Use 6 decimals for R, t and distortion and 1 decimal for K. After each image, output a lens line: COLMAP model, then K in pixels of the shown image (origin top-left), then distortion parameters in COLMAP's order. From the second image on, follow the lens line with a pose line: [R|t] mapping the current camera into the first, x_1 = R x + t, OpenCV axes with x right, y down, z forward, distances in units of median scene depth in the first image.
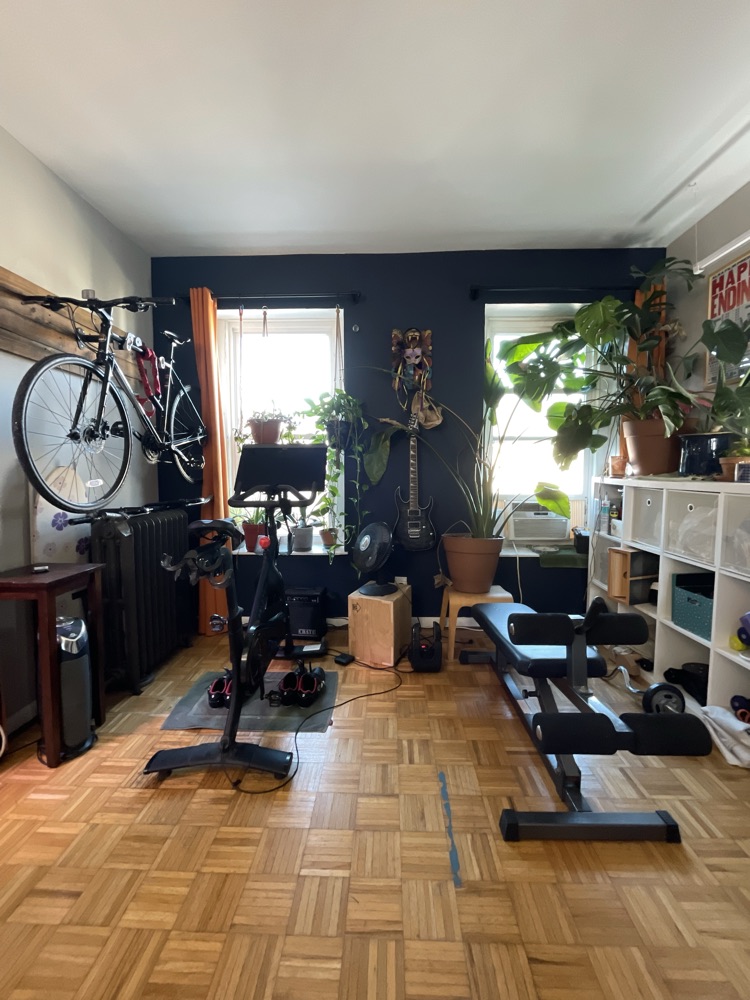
lens RADIAL K [[404.4, 0, 370.8], [0, 404.4, 493.6], [0, 0, 1]] dist [-0.001364, 0.000732]
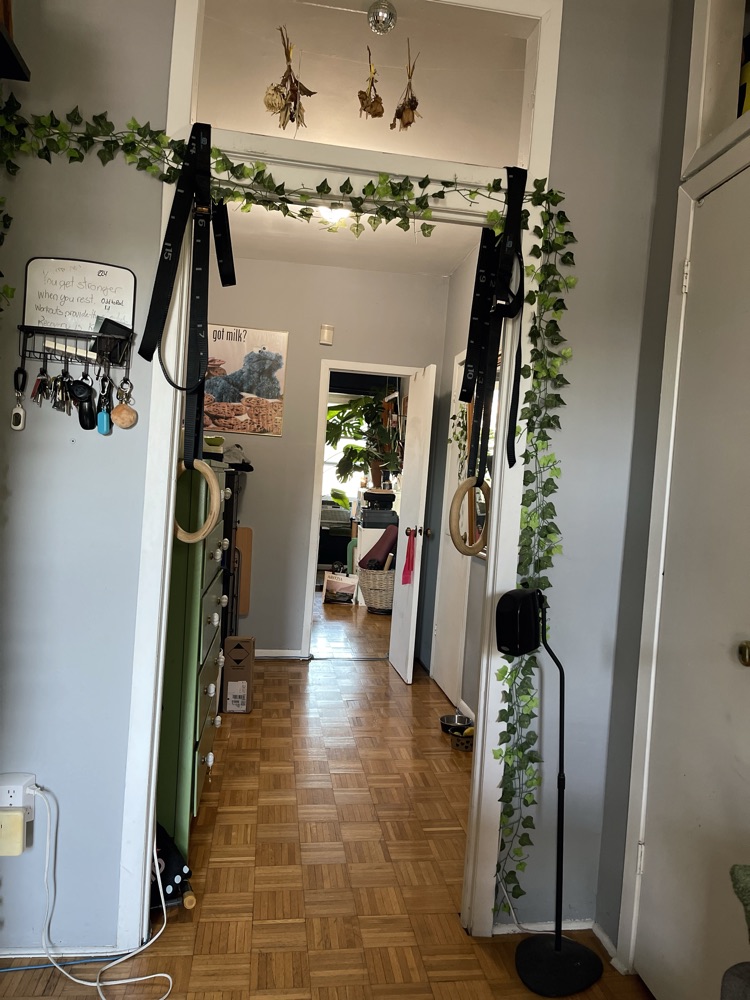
lens RADIAL K [[763.2, 0, 377.2], [0, 763.2, 503.6], [0, 0, 1]] dist [0.047766, -0.051834]
pose [[0.983208, 0.076825, 0.165532, 0.054615], [-0.071592, 0.996734, -0.037361, 0.147794], [-0.167861, 0.024883, 0.985497, -2.317171]]
